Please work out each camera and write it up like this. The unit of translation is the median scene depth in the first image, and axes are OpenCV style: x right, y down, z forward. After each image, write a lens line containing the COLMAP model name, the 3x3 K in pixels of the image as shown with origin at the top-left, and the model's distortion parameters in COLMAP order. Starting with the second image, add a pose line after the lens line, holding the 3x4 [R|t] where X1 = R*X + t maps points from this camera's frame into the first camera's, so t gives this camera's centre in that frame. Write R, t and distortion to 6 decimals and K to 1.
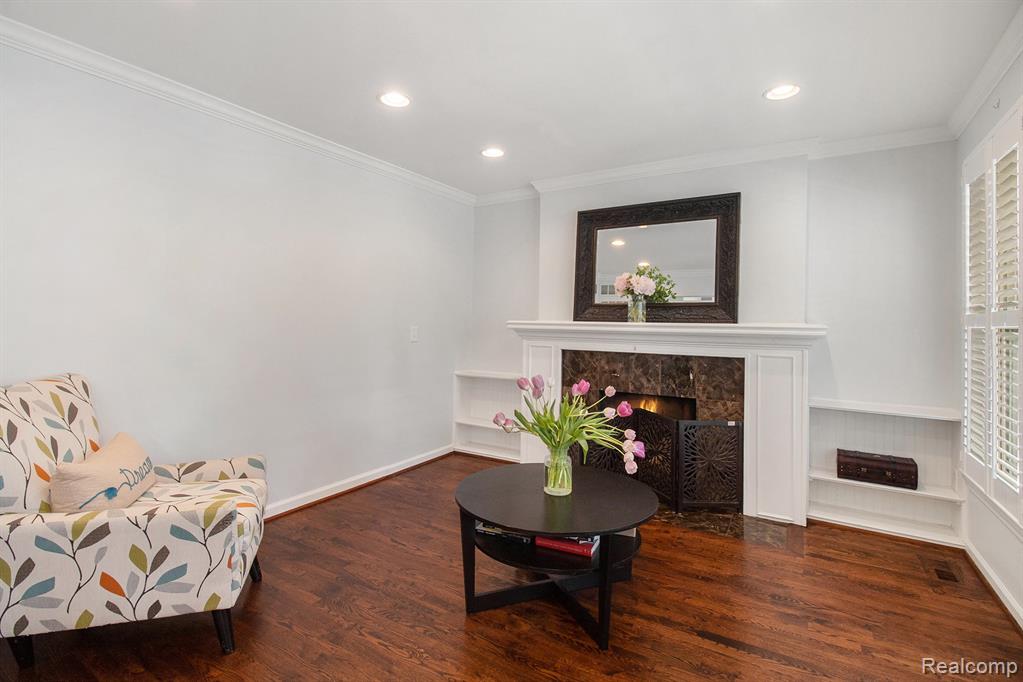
lens RADIAL K [[476.1, 0, 511.1], [0, 476.1, 330.5], [0, 0, 1]] dist [0.003678, -0.014227]
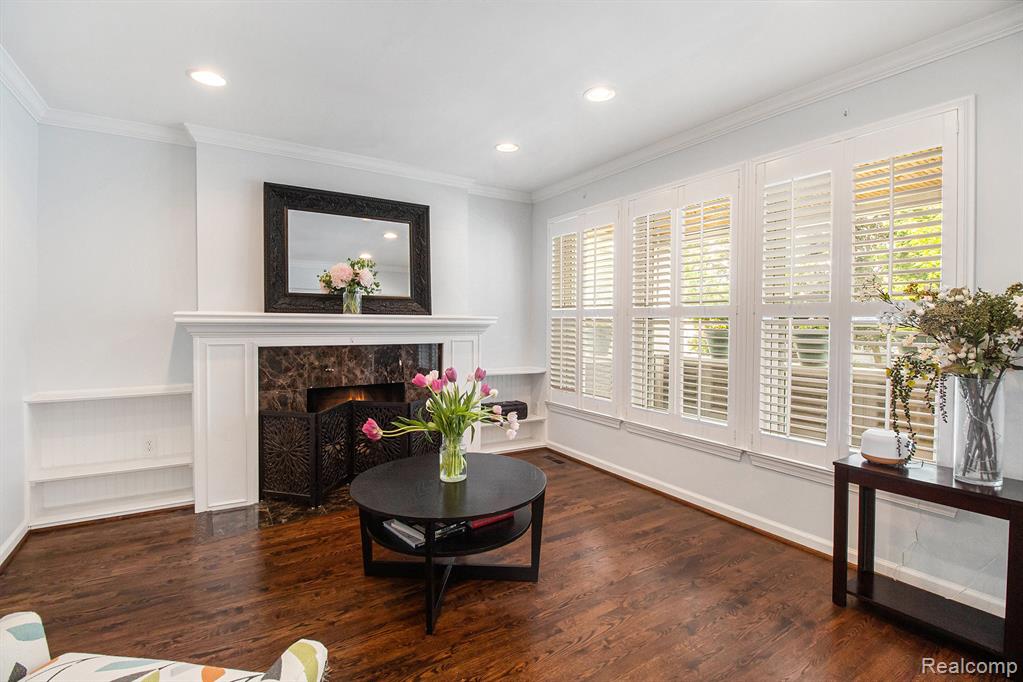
lens RADIAL K [[476.1, 0, 511.1], [0, 476.1, 330.5], [0, 0, 1]] dist [0.003678, -0.014227]
pose [[0.439733, -0.032428, 0.897543, -0.484575], [0.010530, 0.999465, 0.030952, -0.010611], [-0.898067, -0.004160, 0.439839, 0.268060]]
